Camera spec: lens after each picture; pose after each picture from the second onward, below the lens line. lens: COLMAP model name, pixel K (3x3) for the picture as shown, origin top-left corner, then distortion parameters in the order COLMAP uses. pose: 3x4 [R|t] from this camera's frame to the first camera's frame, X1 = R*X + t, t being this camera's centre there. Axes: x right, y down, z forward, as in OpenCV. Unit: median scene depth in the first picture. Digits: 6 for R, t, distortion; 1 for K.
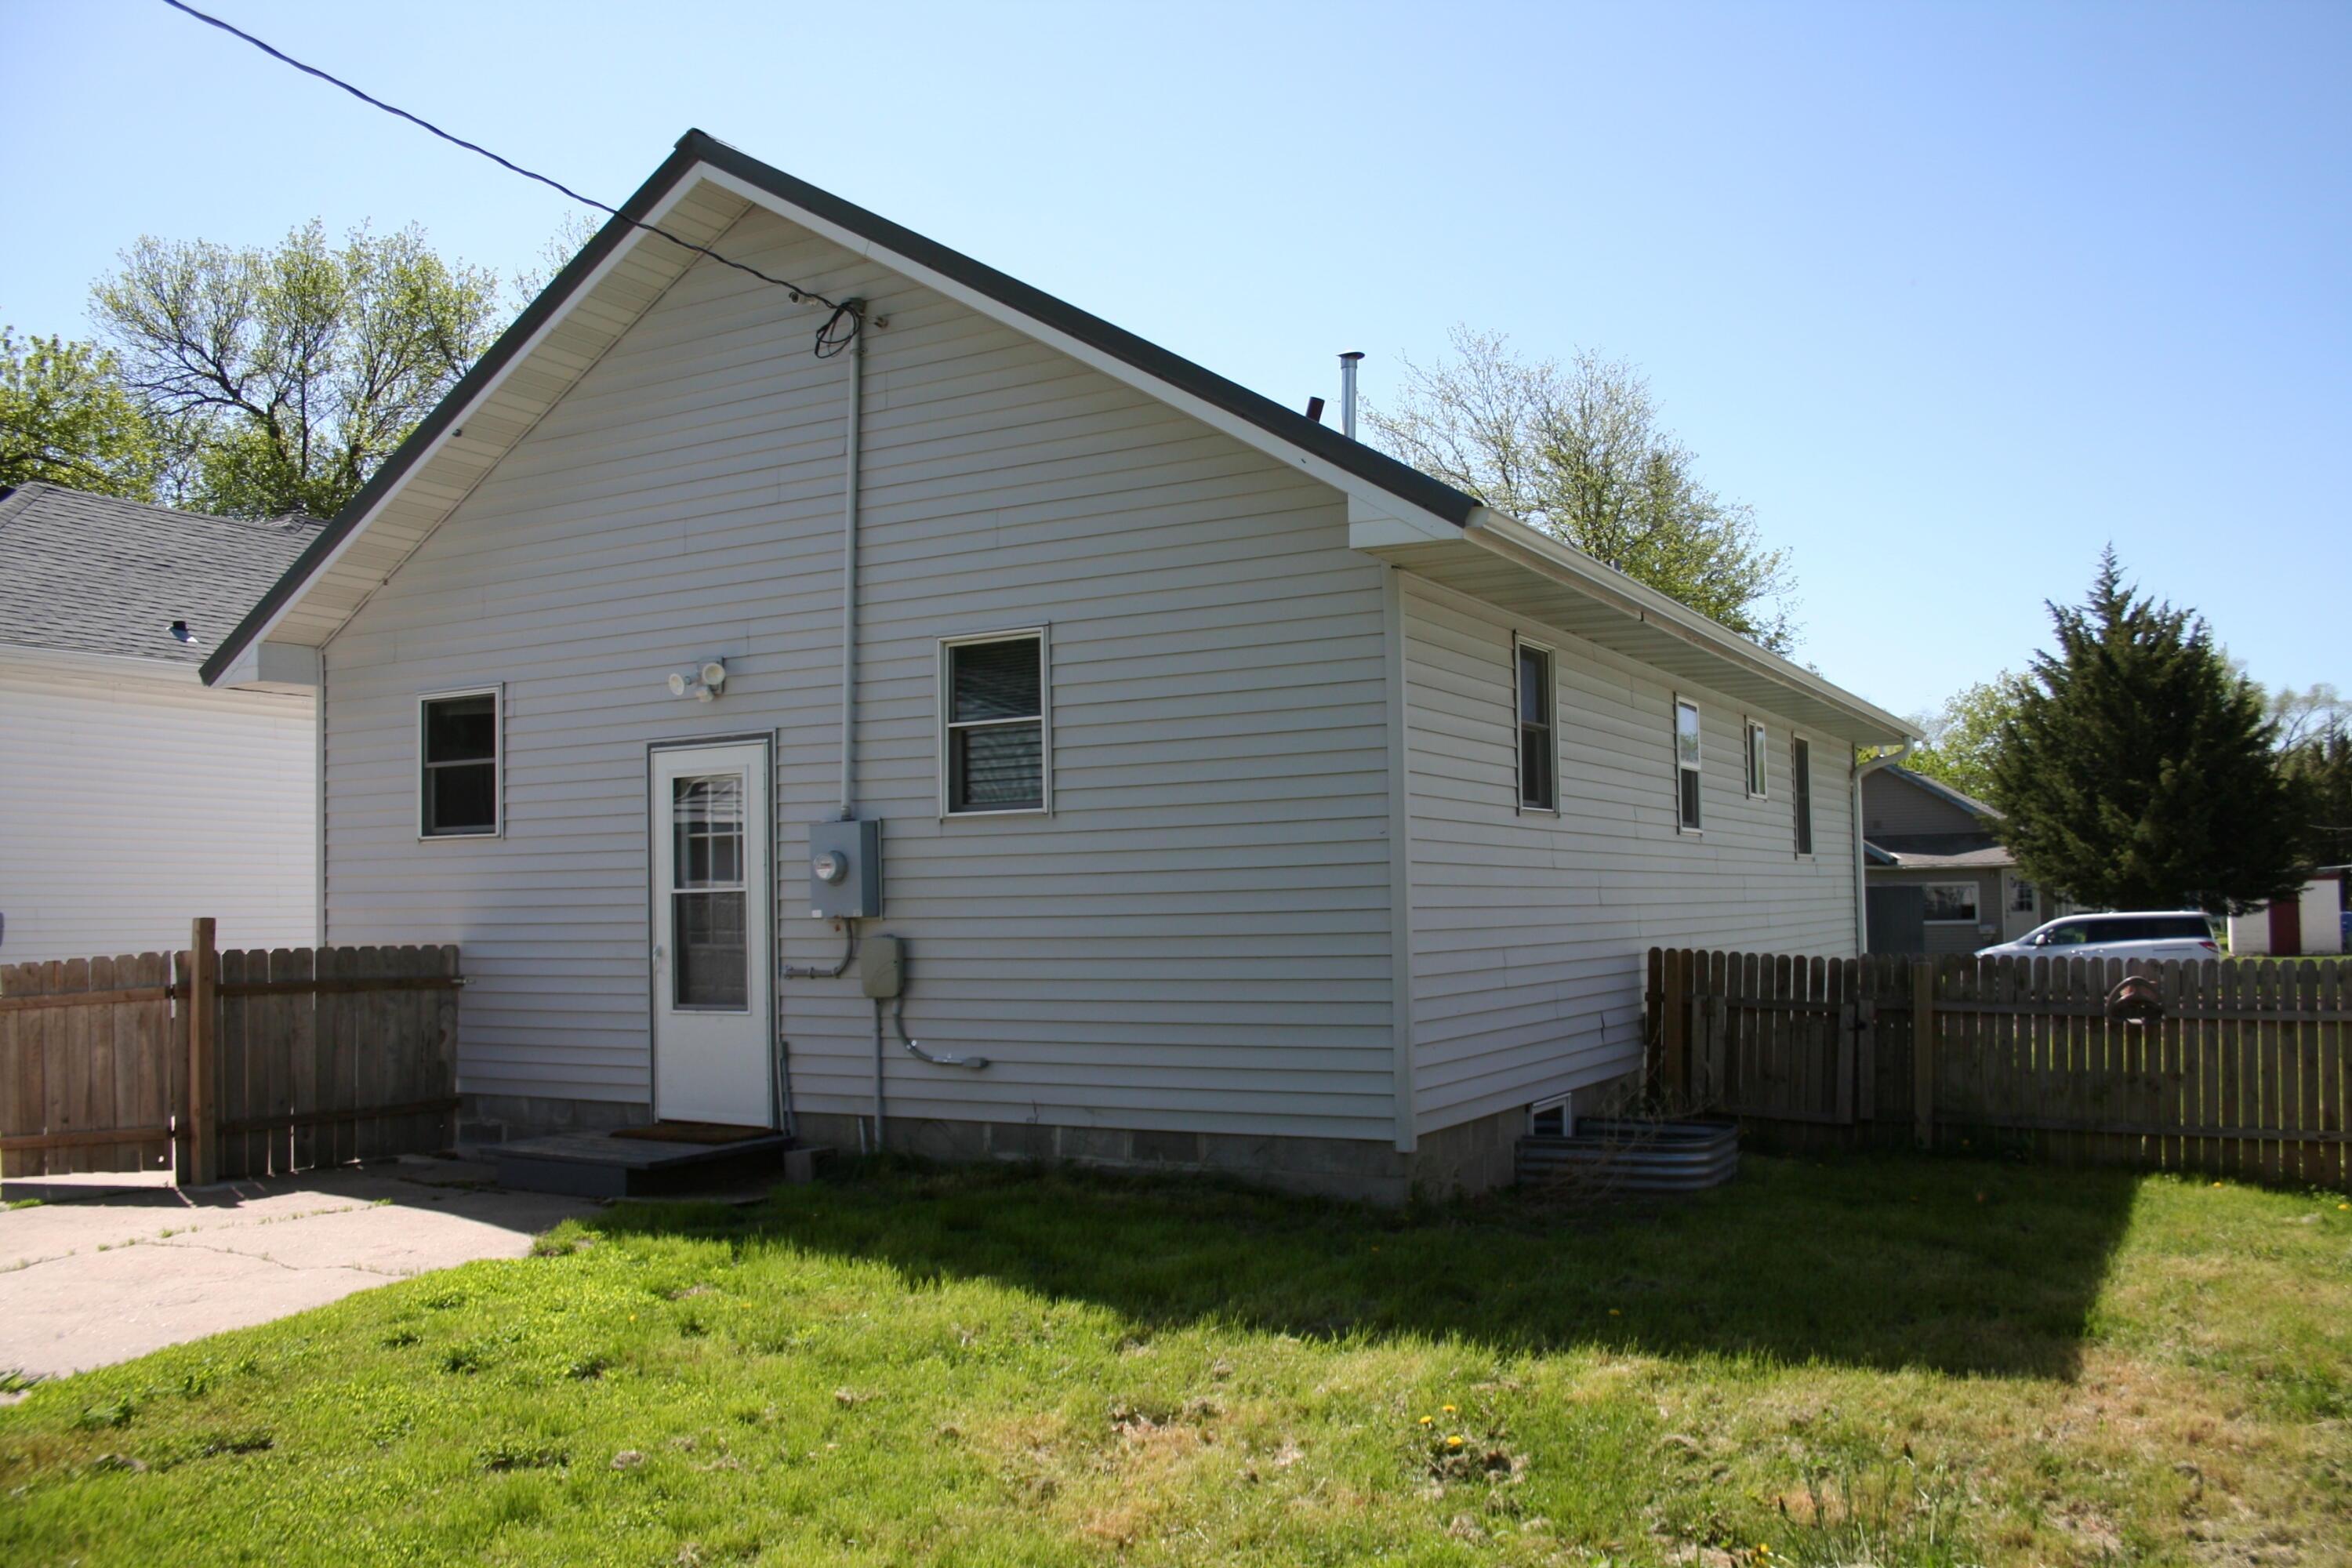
lens RADIAL K [[1954.4, 0, 1176.0], [0, 1954.4, 784.0], [0, 0, 1]] dist [-0.153505, 0.114947]
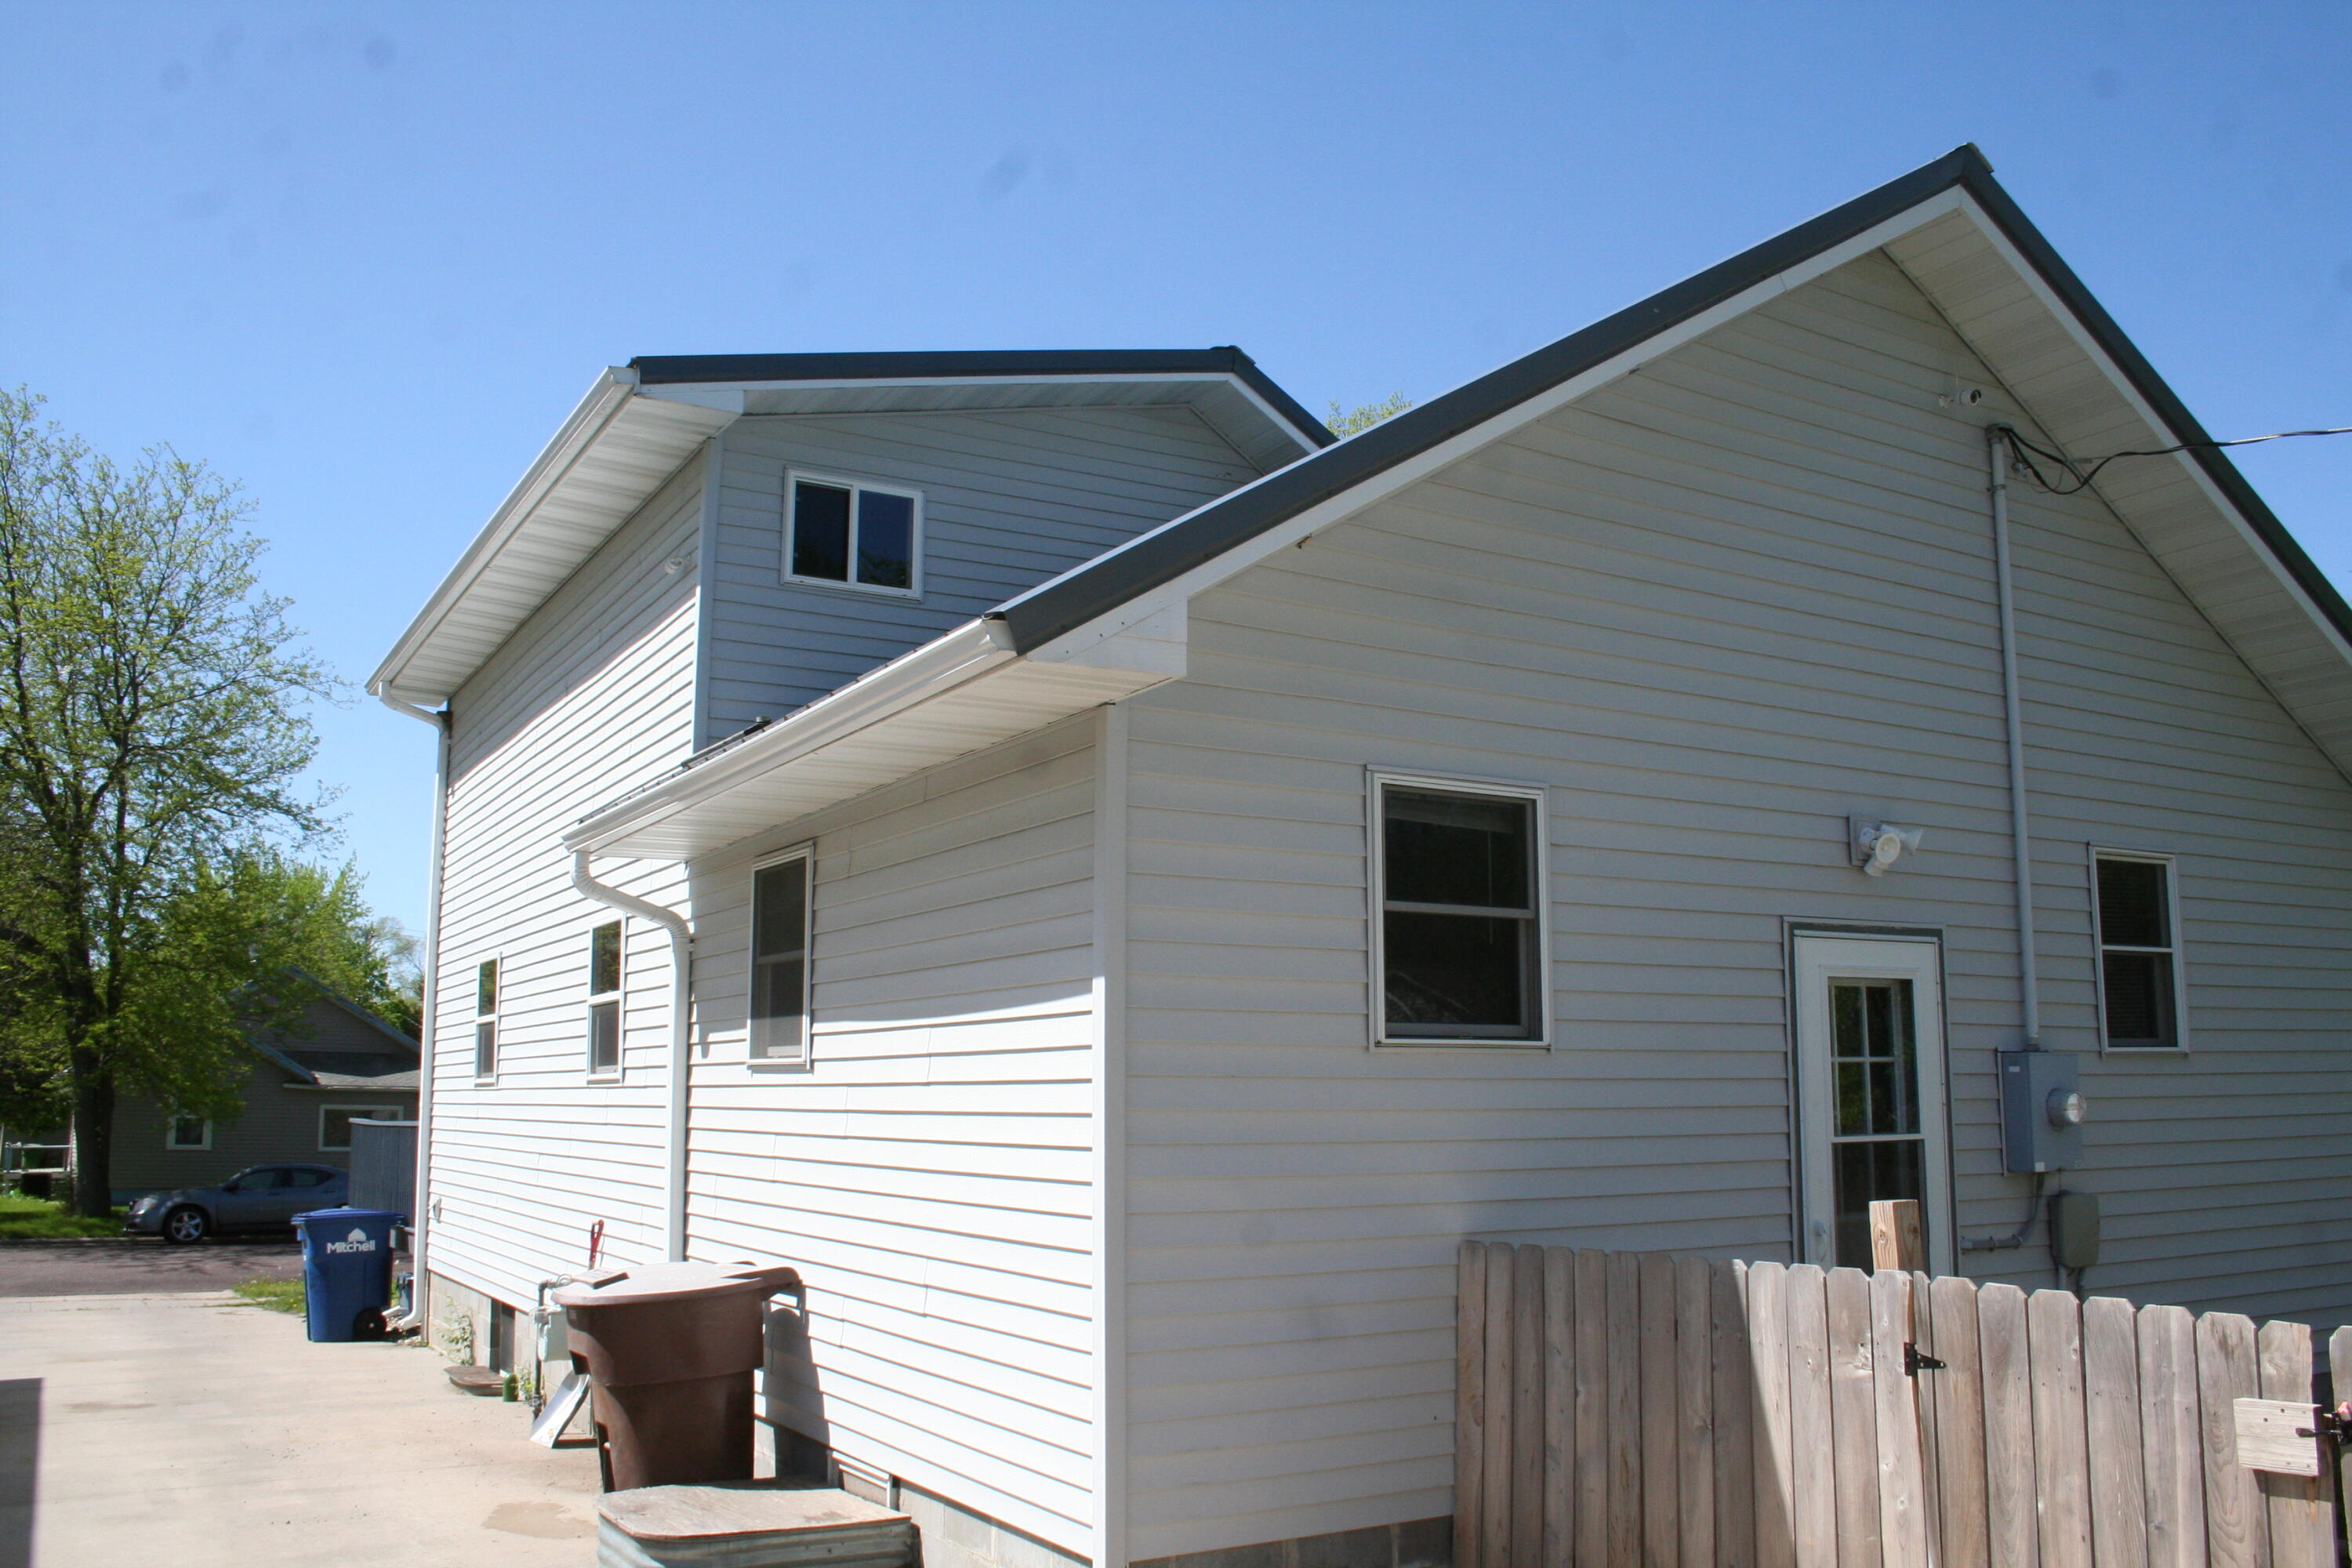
lens RADIAL K [[1954.4, 0, 1176.0], [0, 1954.4, 784.0], [0, 0, 1]] dist [-0.153505, 0.114947]
pose [[0.503003, 0.158592, 0.849609, -1.025357], [-0.061084, 0.987086, -0.148090, 0.047476], [-0.862123, 0.022592, 0.506195, 0.890849]]
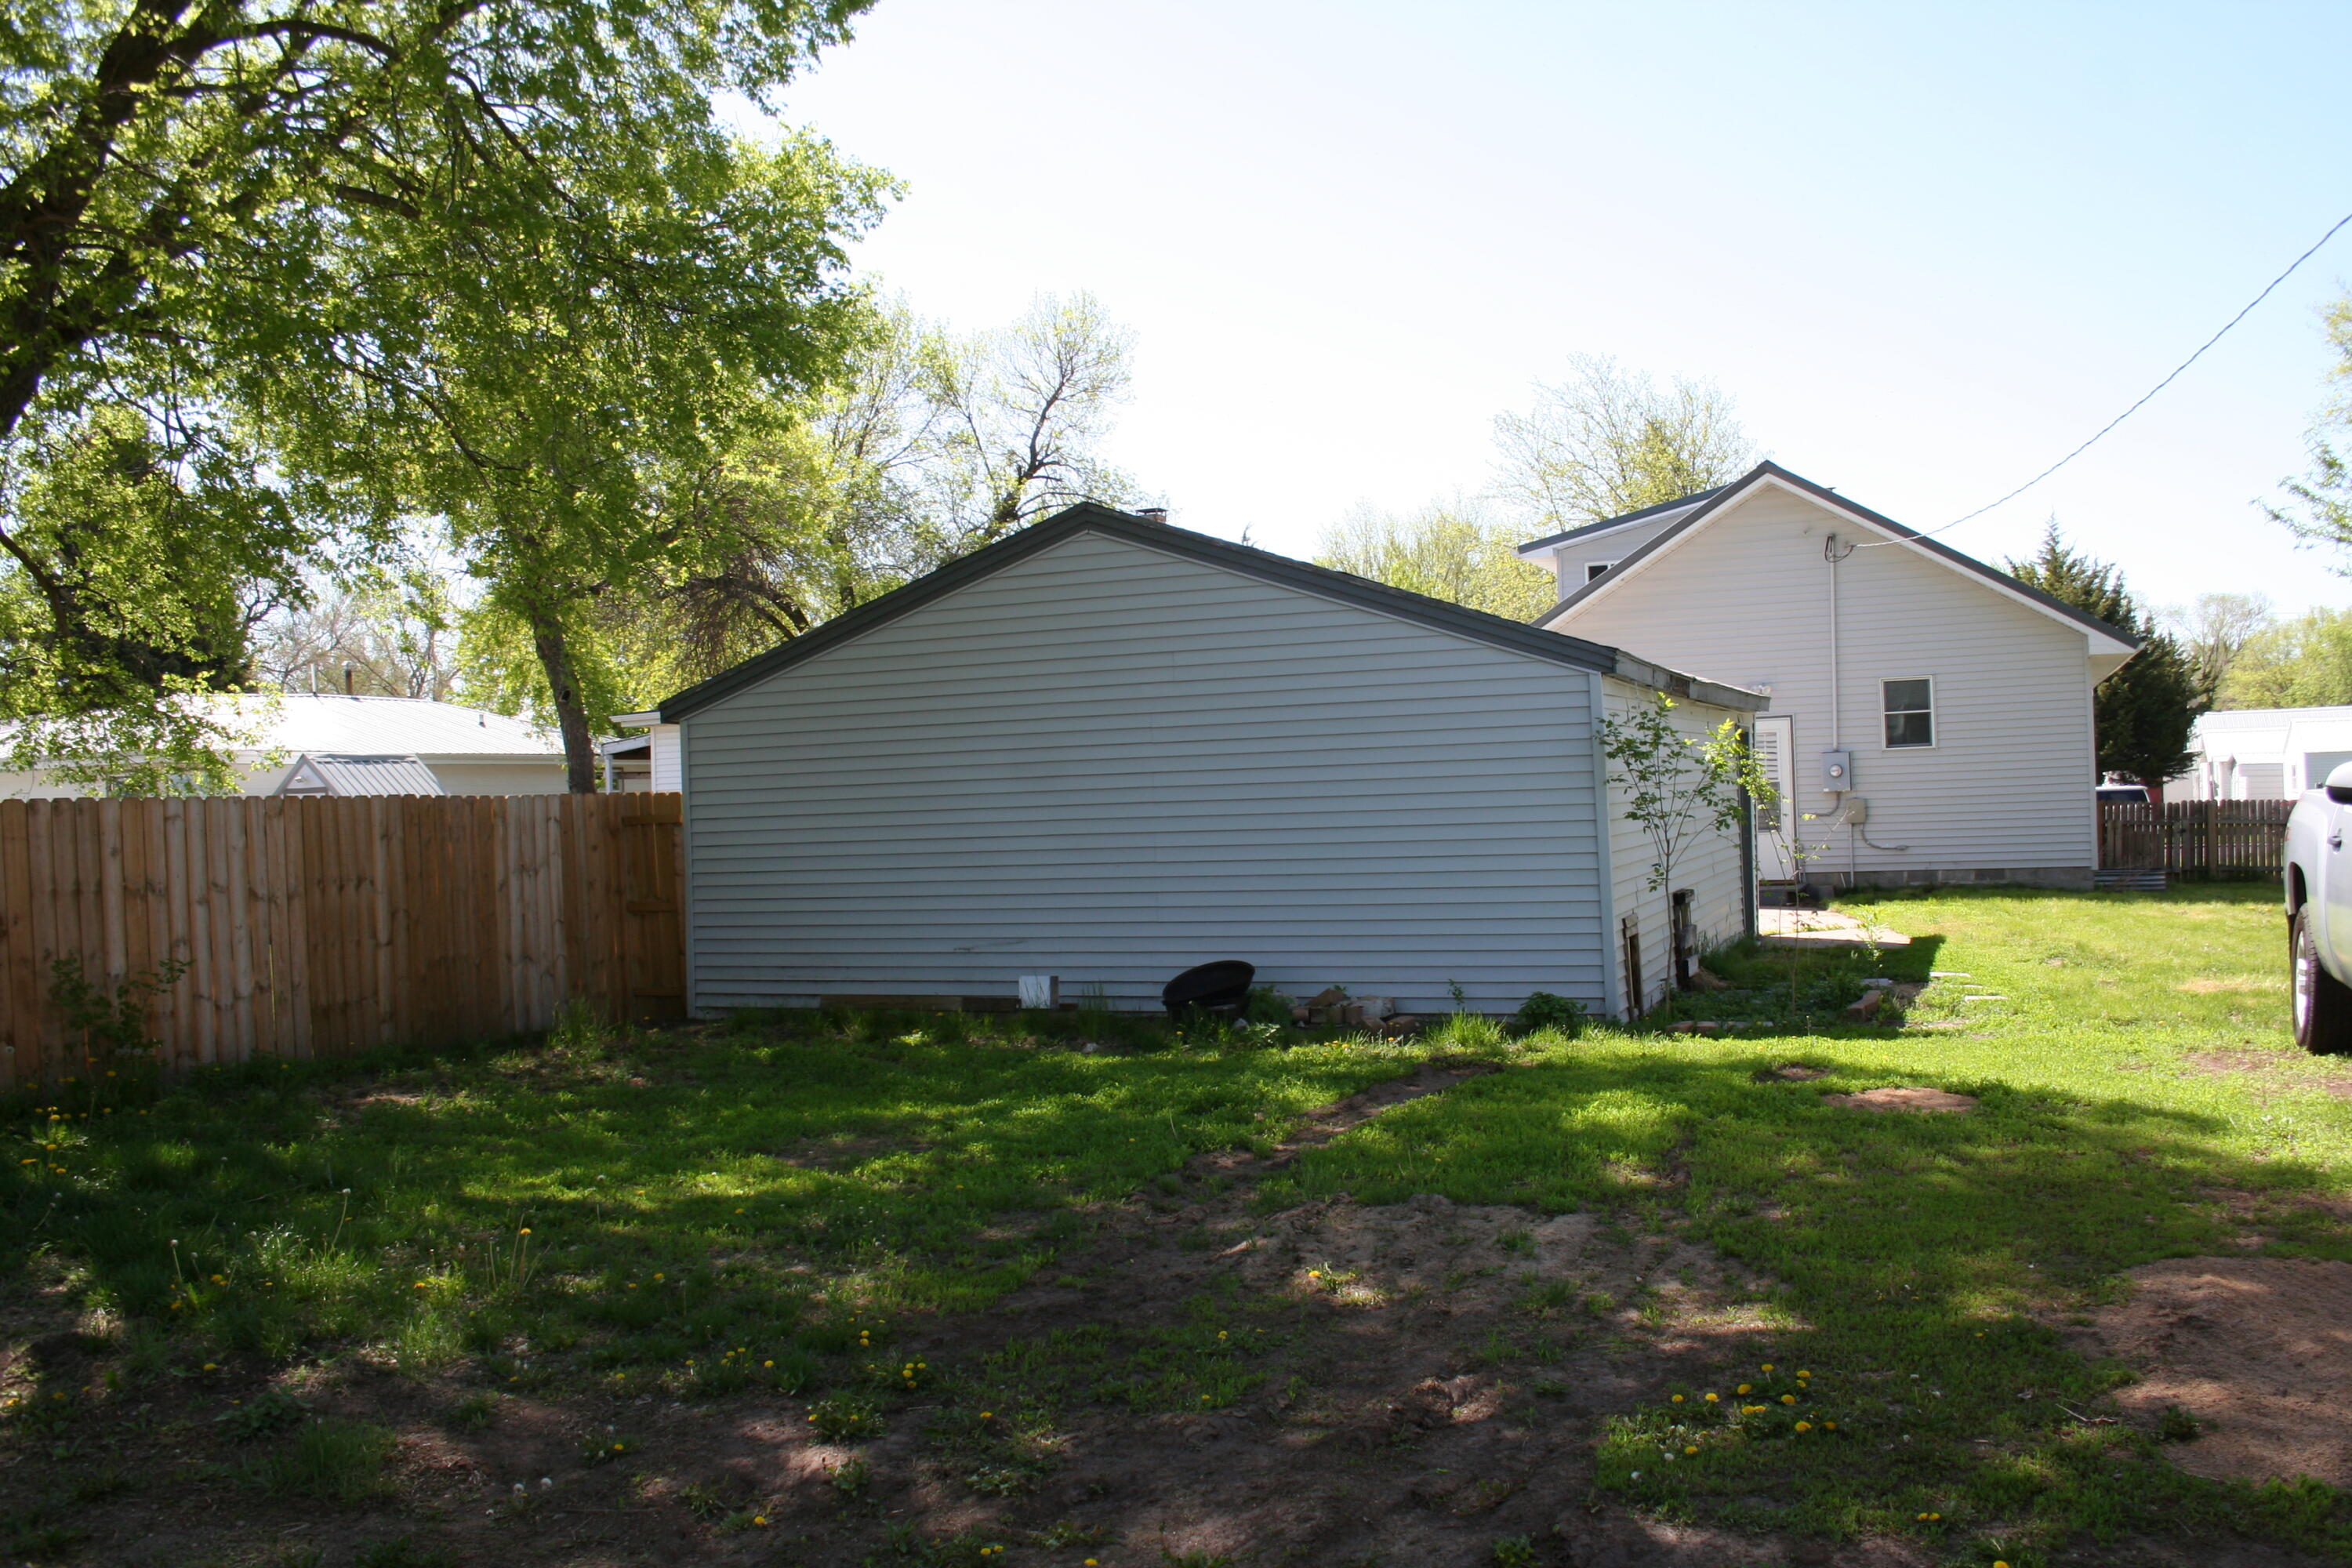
lens RADIAL K [[1954.4, 0, 1176.0], [0, 1954.4, 784.0], [0, 0, 1]] dist [-0.153505, 0.114947]
pose [[0.994214, -0.020966, 0.105353, -1.230486], [0.015149, 0.998332, 0.055714, -0.086454], [-0.106345, -0.053796, 0.992873, -1.290960]]
